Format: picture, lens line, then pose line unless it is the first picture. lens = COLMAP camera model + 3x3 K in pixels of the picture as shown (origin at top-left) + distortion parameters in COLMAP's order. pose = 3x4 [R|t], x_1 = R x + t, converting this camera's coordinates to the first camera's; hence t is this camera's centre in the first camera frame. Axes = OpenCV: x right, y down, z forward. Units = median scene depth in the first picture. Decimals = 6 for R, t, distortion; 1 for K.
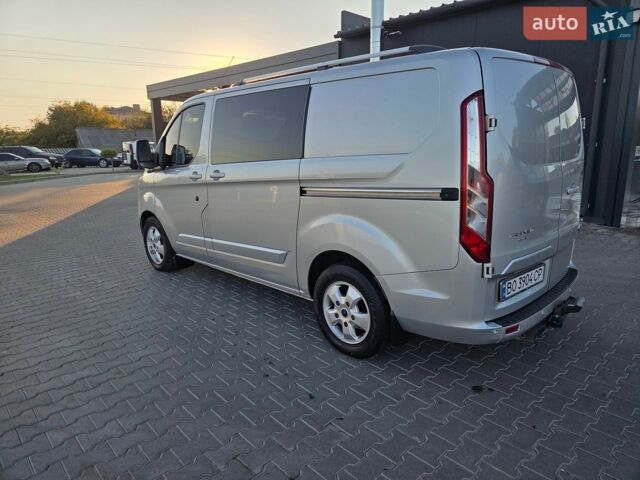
lens RADIAL K [[447.5, 0, 329.8], [0, 447.5, 221.9], [0, 0, 1]] dist [0.030162, -0.012569]
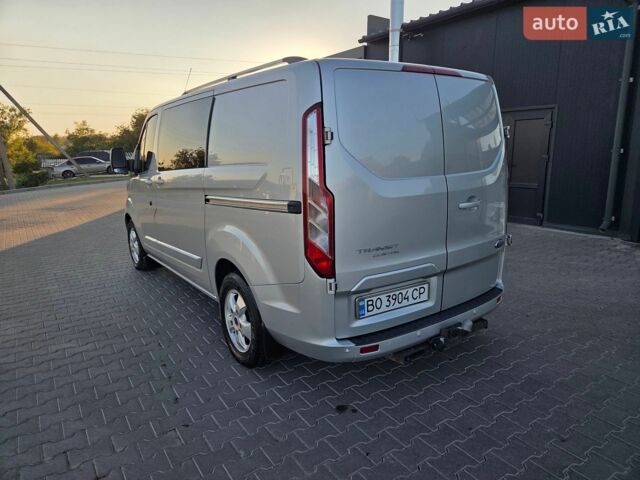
lens RADIAL K [[447.0, 0, 320.4], [0, 447.0, 220.2], [0, 0, 1]] dist [0.039673, -0.020245]
pose [[0.984630, 0.027323, -0.172504, 0.387377], [-0.029175, 0.999541, -0.008207, -0.021089], [0.172200, 0.013114, 0.984975, 0.032224]]
